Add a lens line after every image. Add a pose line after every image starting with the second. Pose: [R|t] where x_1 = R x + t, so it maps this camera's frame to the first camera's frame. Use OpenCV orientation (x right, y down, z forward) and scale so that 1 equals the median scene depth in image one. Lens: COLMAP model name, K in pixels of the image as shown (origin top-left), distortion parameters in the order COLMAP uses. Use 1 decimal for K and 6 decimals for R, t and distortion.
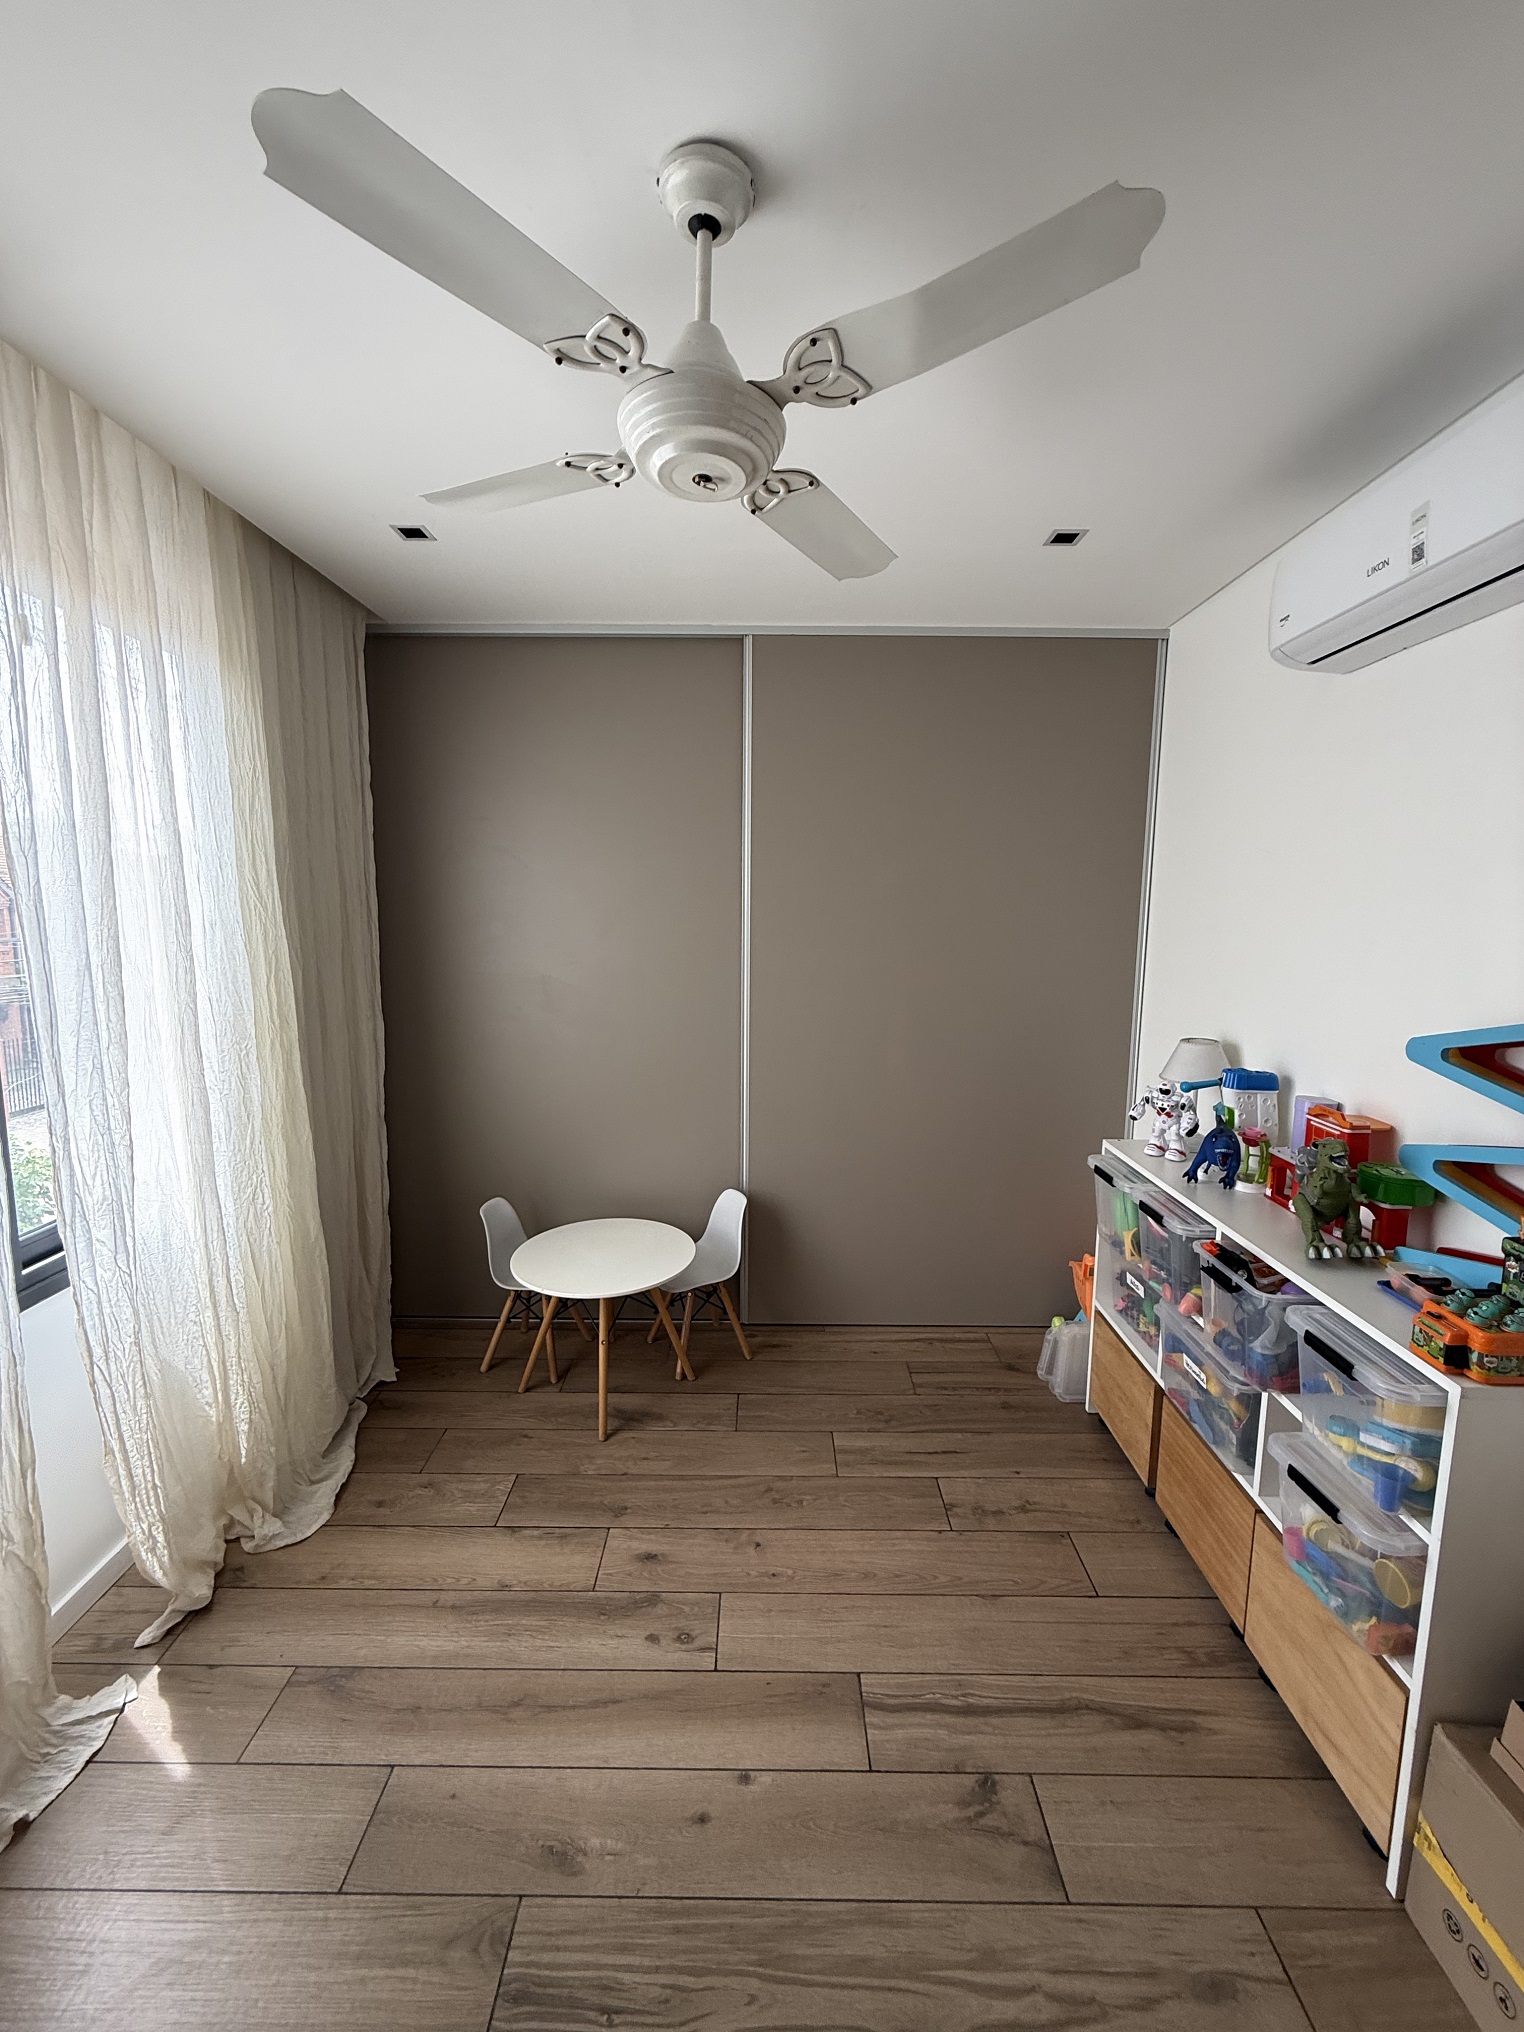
lens RADIAL K [[811.8, 0, 759.1], [0, 811.8, 1021.9], [0, 0, 1]] dist [0.000302, -0.000032]
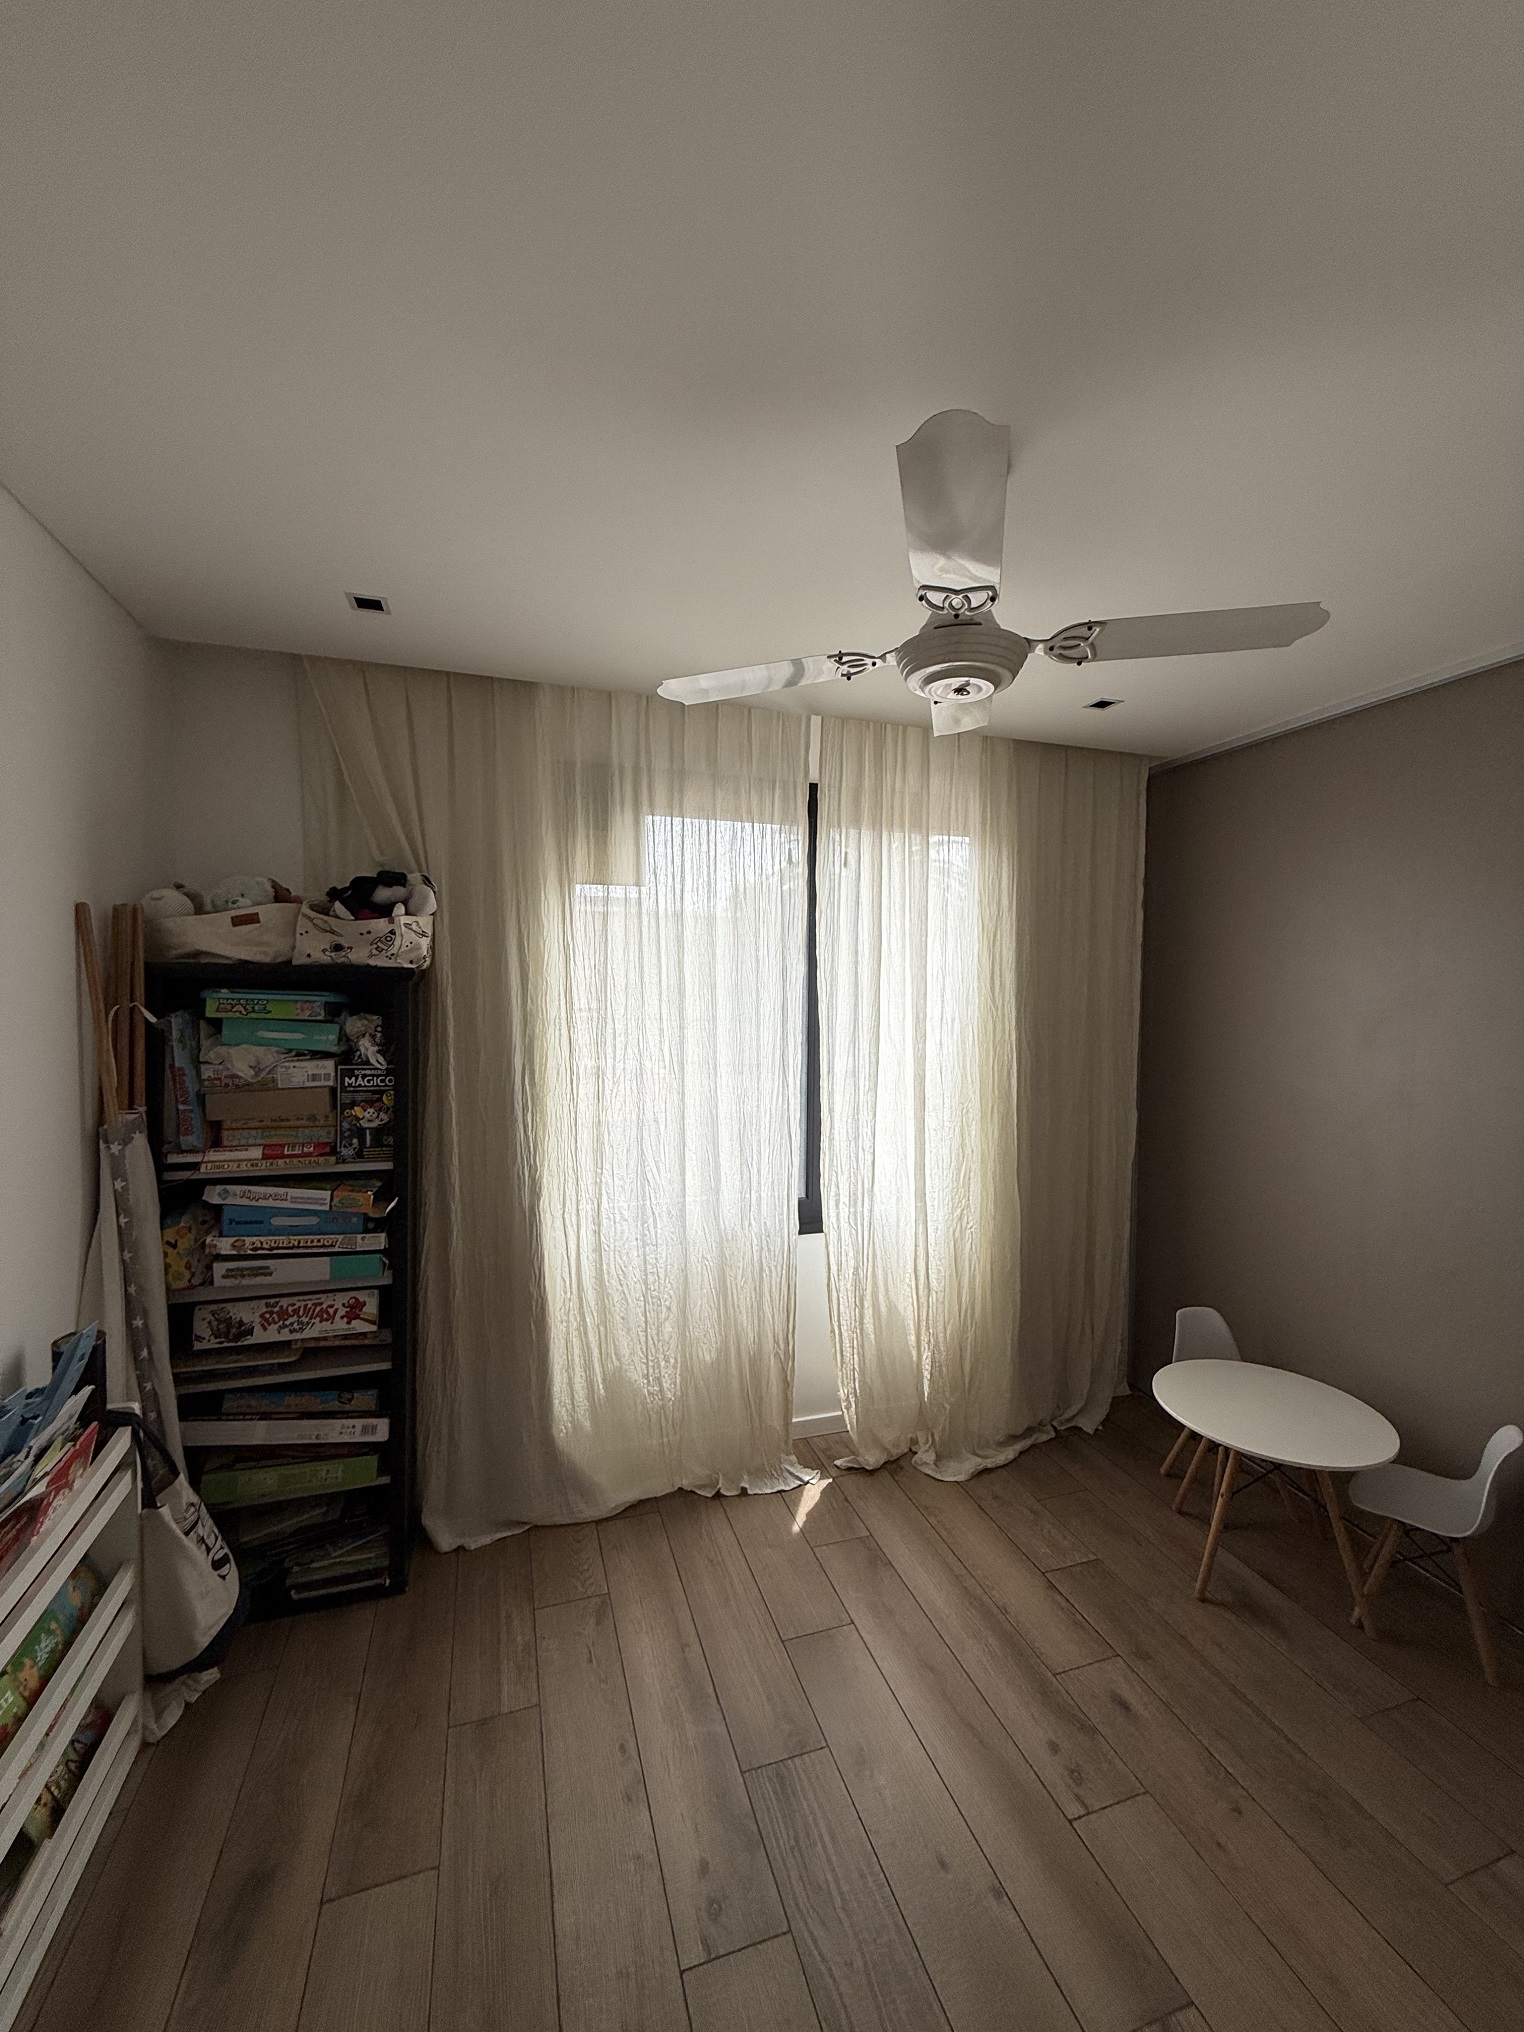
lens RADIAL K [[811.8, 0, 757.2], [0, 811.8, 1015.1], [0, 0, 1]] dist [0.000302, -0.000032]
pose [[0.319803, 0.033238, -0.946901, 0.593896], [-0.144696, 0.989375, -0.014140, -0.056568], [0.936370, 0.141535, 0.321215, 0.188163]]
